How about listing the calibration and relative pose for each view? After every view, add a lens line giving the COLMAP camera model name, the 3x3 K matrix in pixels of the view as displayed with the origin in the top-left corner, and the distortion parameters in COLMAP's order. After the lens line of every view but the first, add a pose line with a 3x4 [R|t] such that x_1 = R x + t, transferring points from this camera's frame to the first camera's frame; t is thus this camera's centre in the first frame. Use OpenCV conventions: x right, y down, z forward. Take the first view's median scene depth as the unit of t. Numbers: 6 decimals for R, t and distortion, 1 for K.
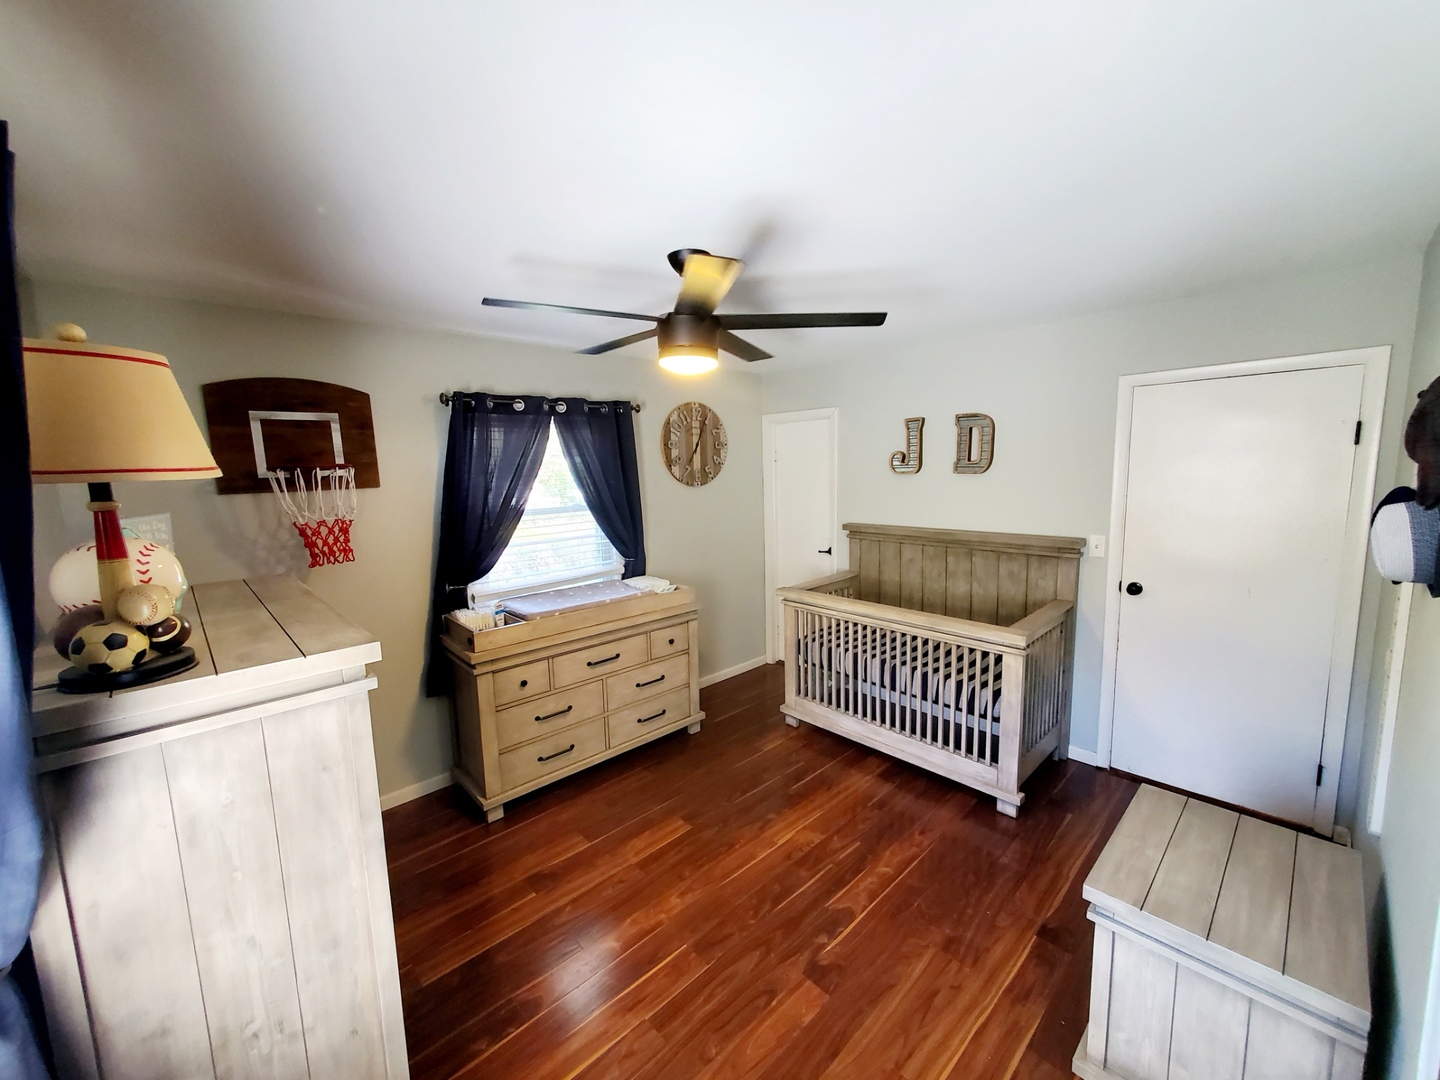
lens RADIAL K [[568.7, 0, 716.9], [0, 568.7, 536.7], [0, 0, 1]] dist [0.007533, 0.000006]
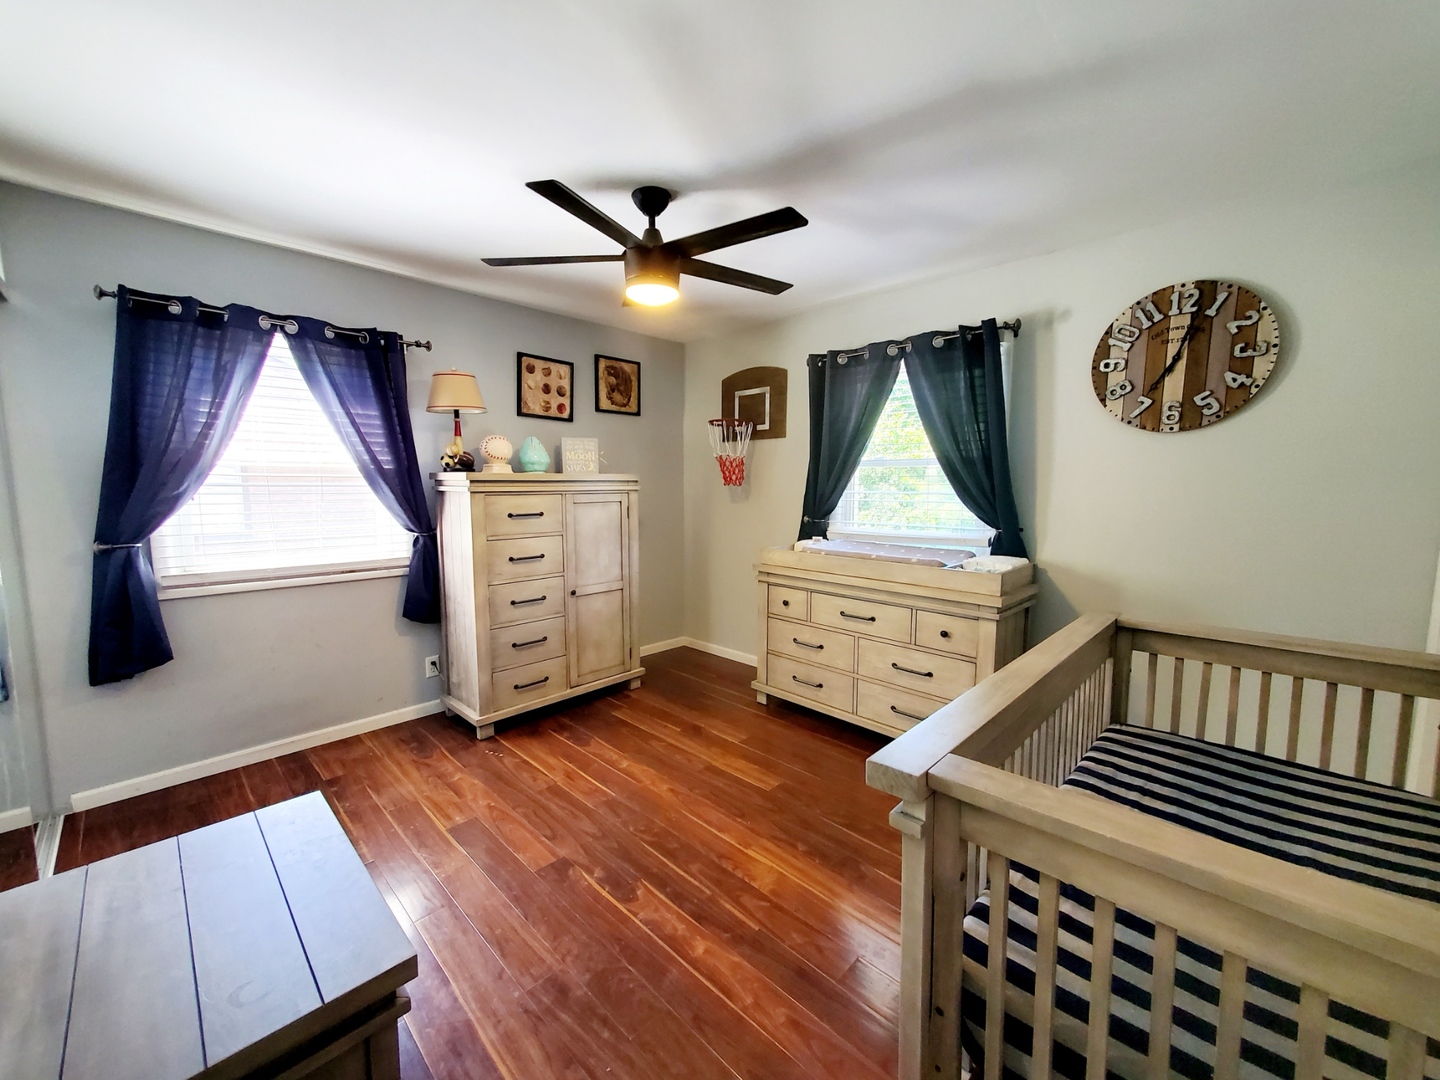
lens RADIAL K [[568.7, 0, 717.1], [0, 568.7, 537.1], [0, 0, 1]] dist [0.007533, 0.000006]
pose [[0.042670, 0.126326, -0.991071, 0.780919], [-0.127402, 0.984564, 0.120012, 0.006003], [0.990933, 0.121143, 0.058106, 0.781865]]
